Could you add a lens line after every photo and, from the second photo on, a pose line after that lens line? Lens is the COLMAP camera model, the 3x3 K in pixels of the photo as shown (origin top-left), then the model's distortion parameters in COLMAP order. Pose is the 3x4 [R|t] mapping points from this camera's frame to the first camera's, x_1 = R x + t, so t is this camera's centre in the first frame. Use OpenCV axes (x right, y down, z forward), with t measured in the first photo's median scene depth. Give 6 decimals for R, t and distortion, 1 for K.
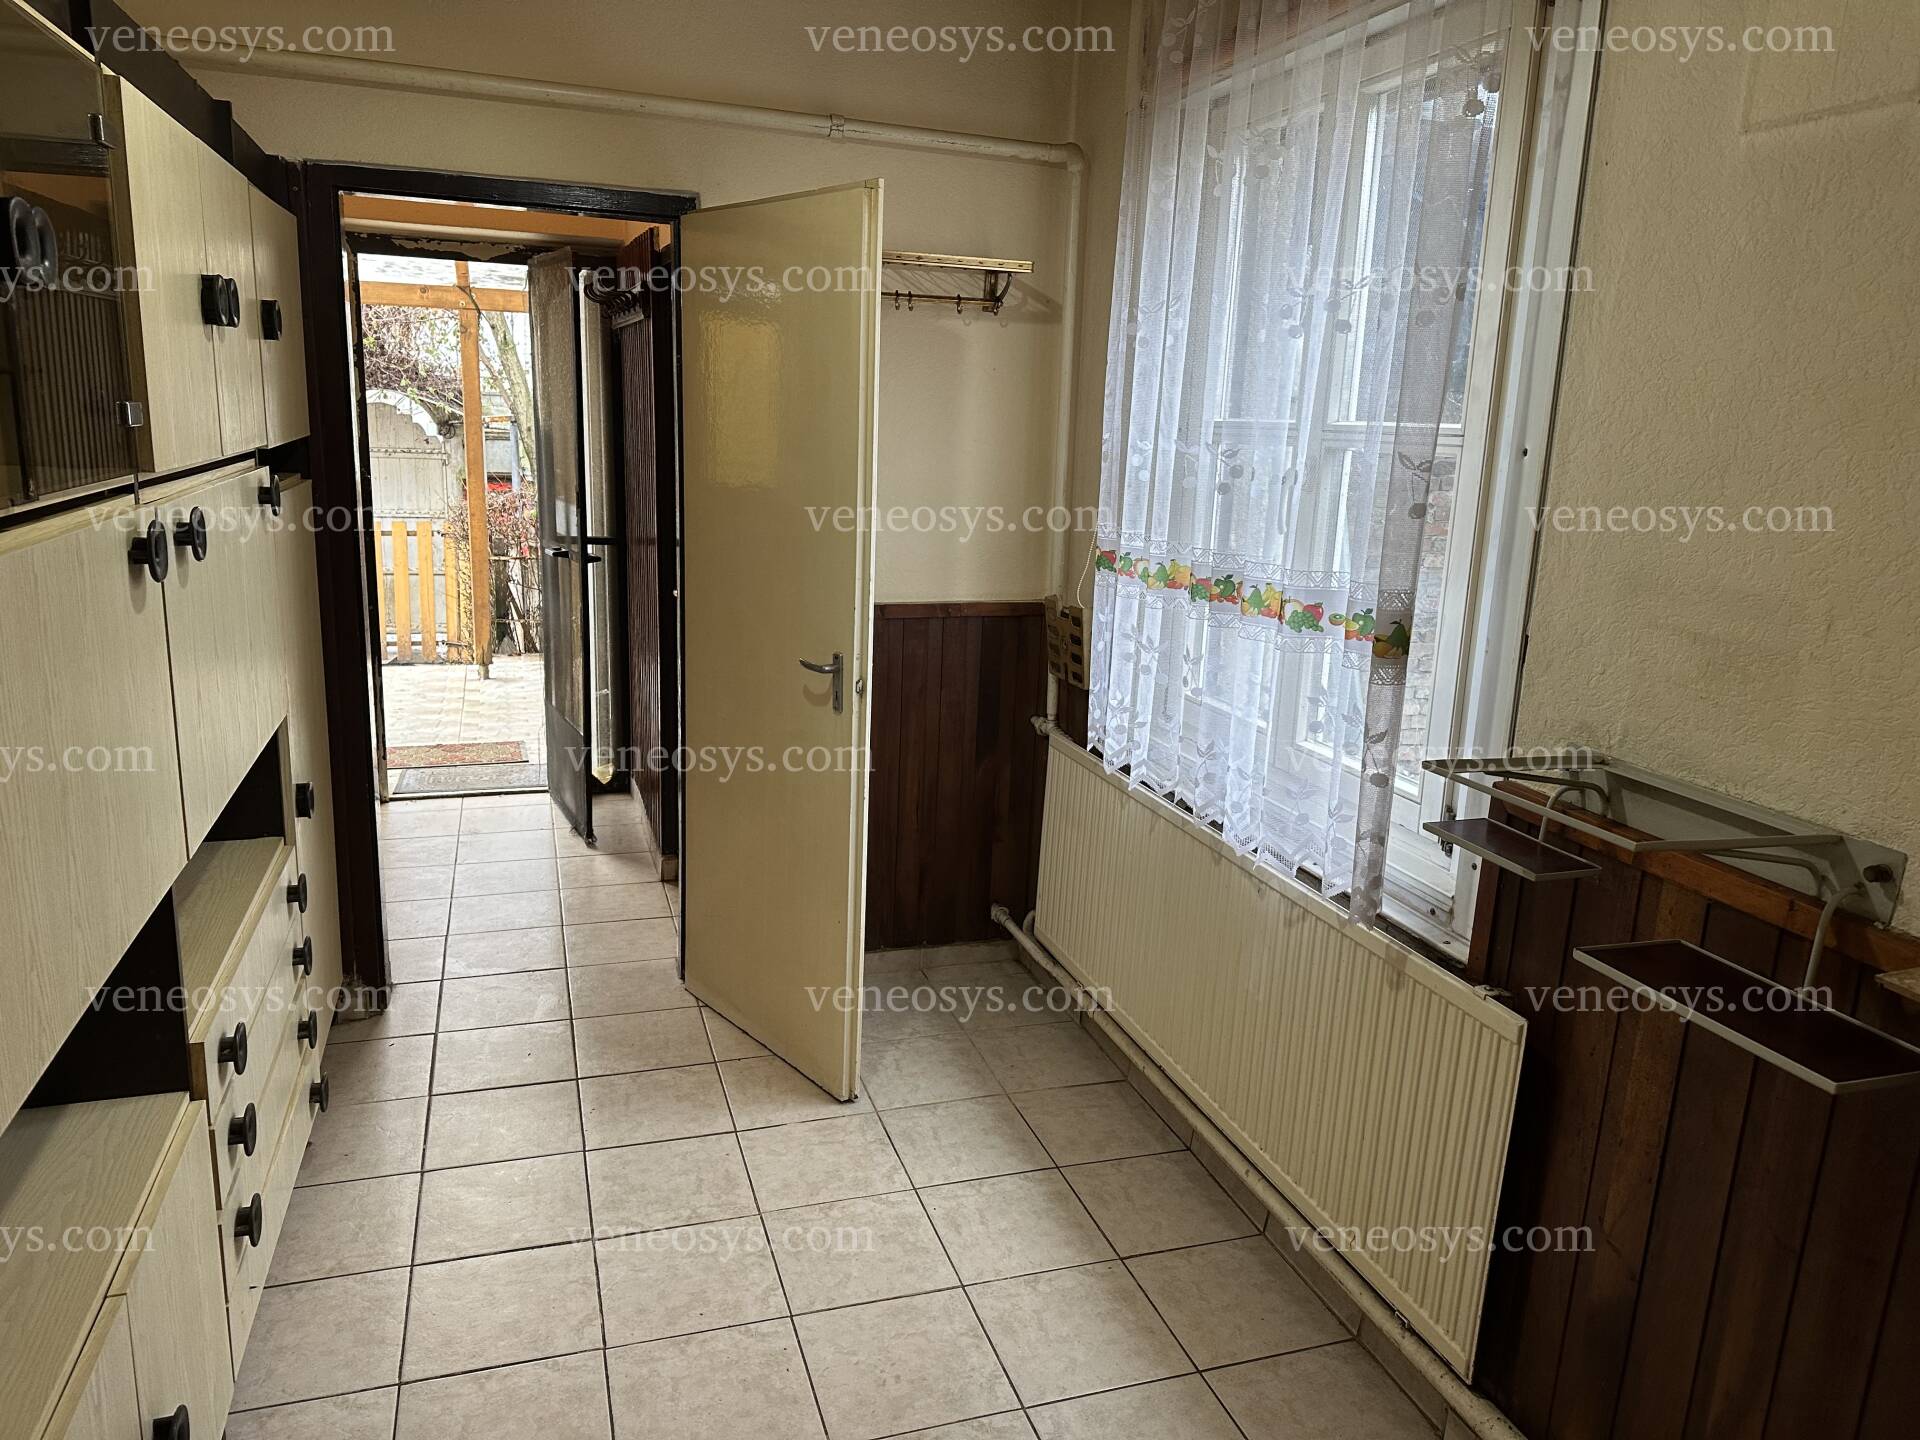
lens RADIAL K [[1325.9, 0, 994.9], [0, 1325.9, 718.4], [0, 0, 1]] dist [0.163200, -0.298747]
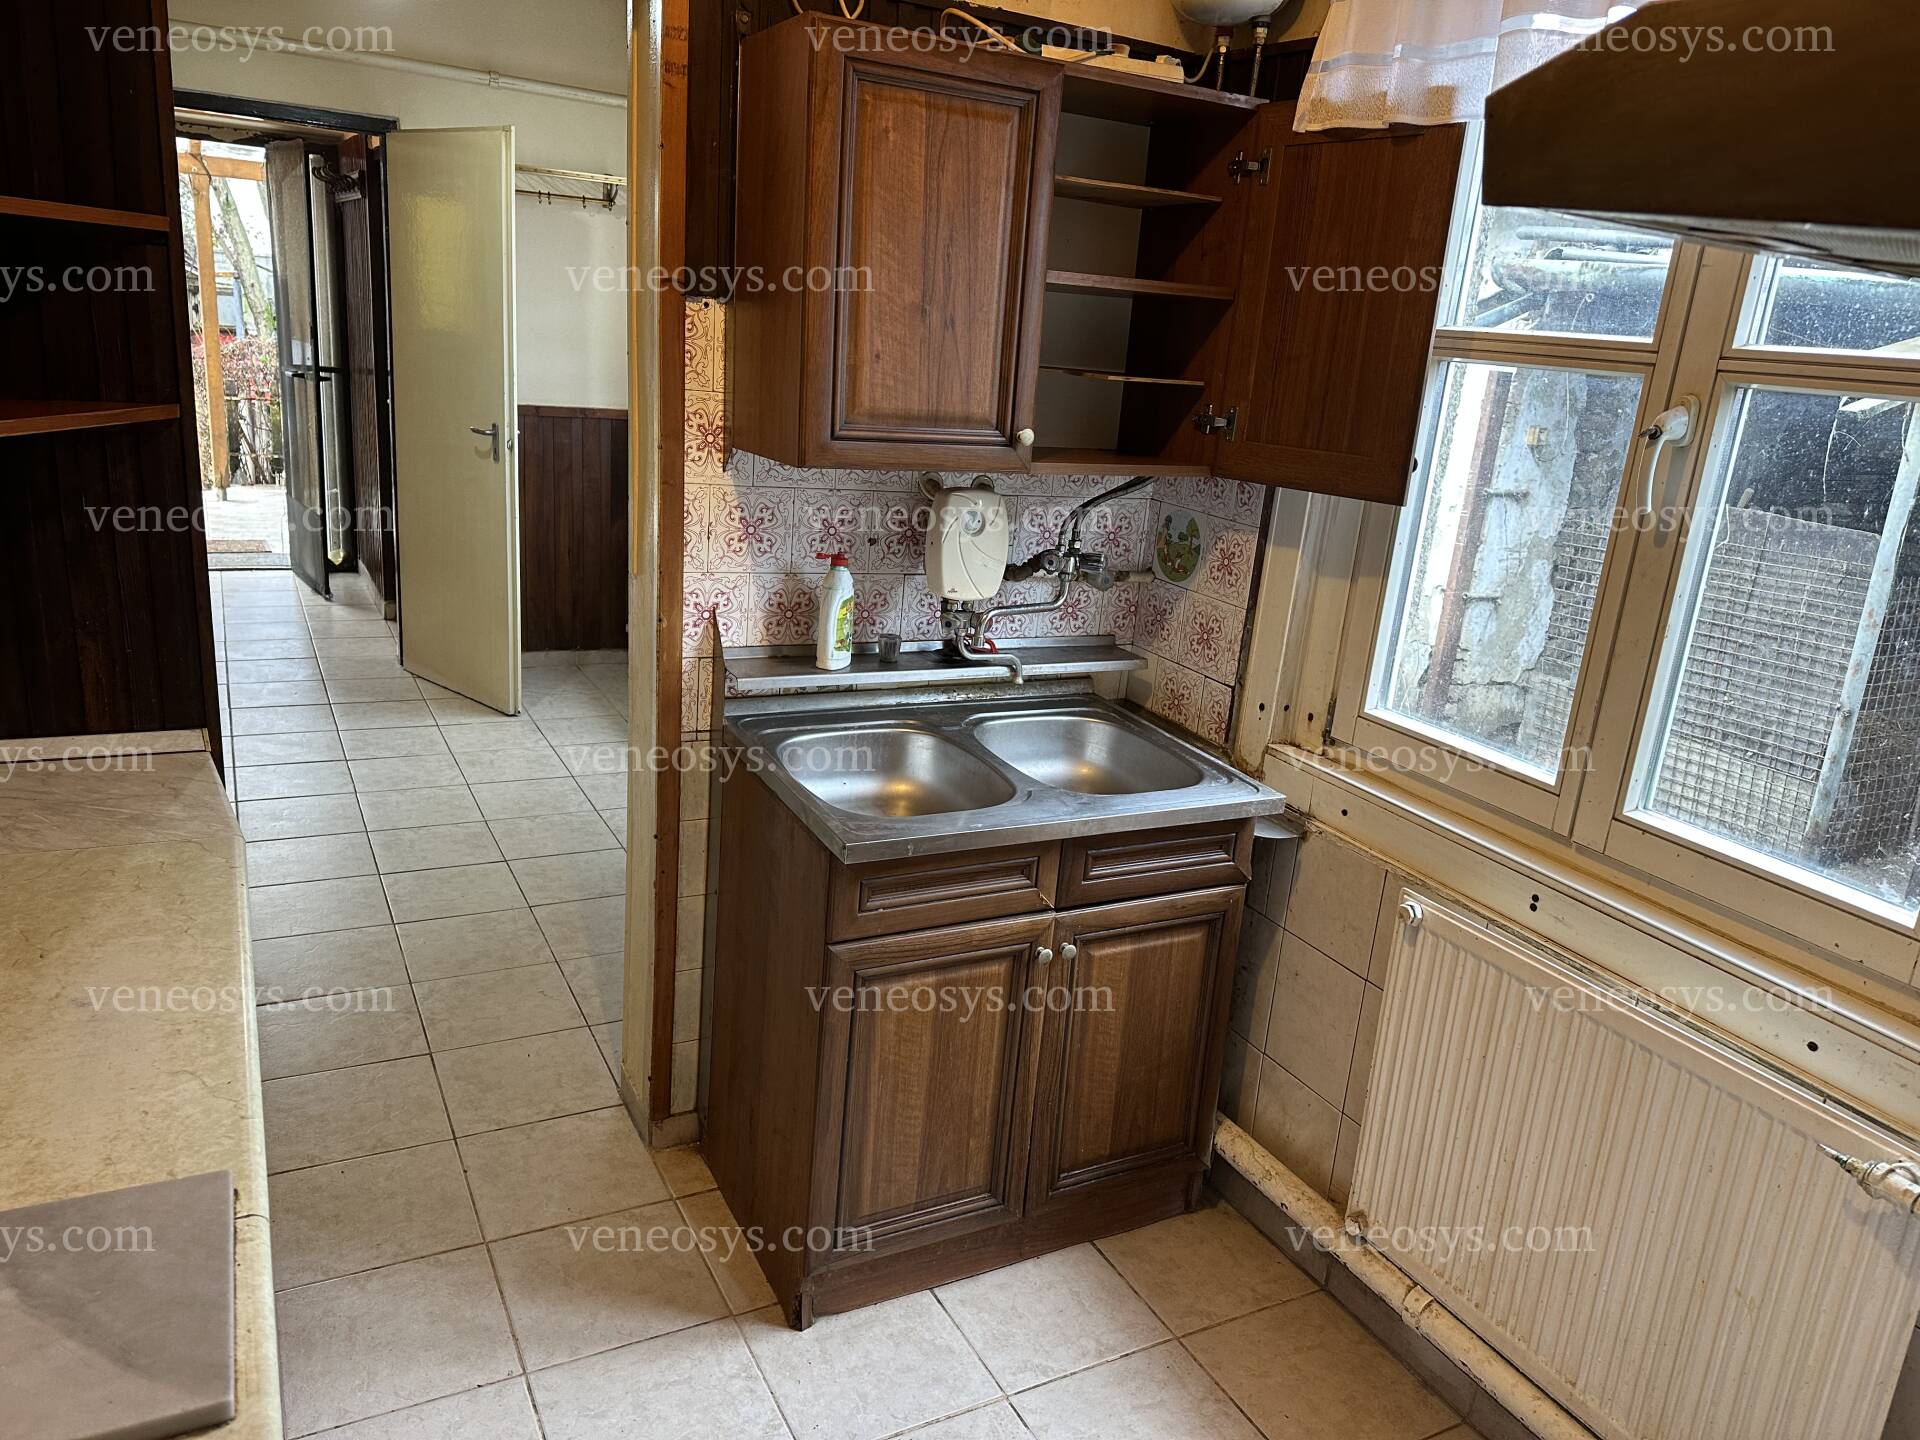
lens RADIAL K [[1340.5, 0, 978.2], [0, 1340.5, 712.4], [0, 0, 1]] dist [0.093562, -0.126652]
pose [[0.986678, -0.005648, 0.162585, 0.114737], [-0.005497, 0.997669, 0.068014, 0.112407], [-0.162590, -0.068002, 0.984348, -0.440725]]
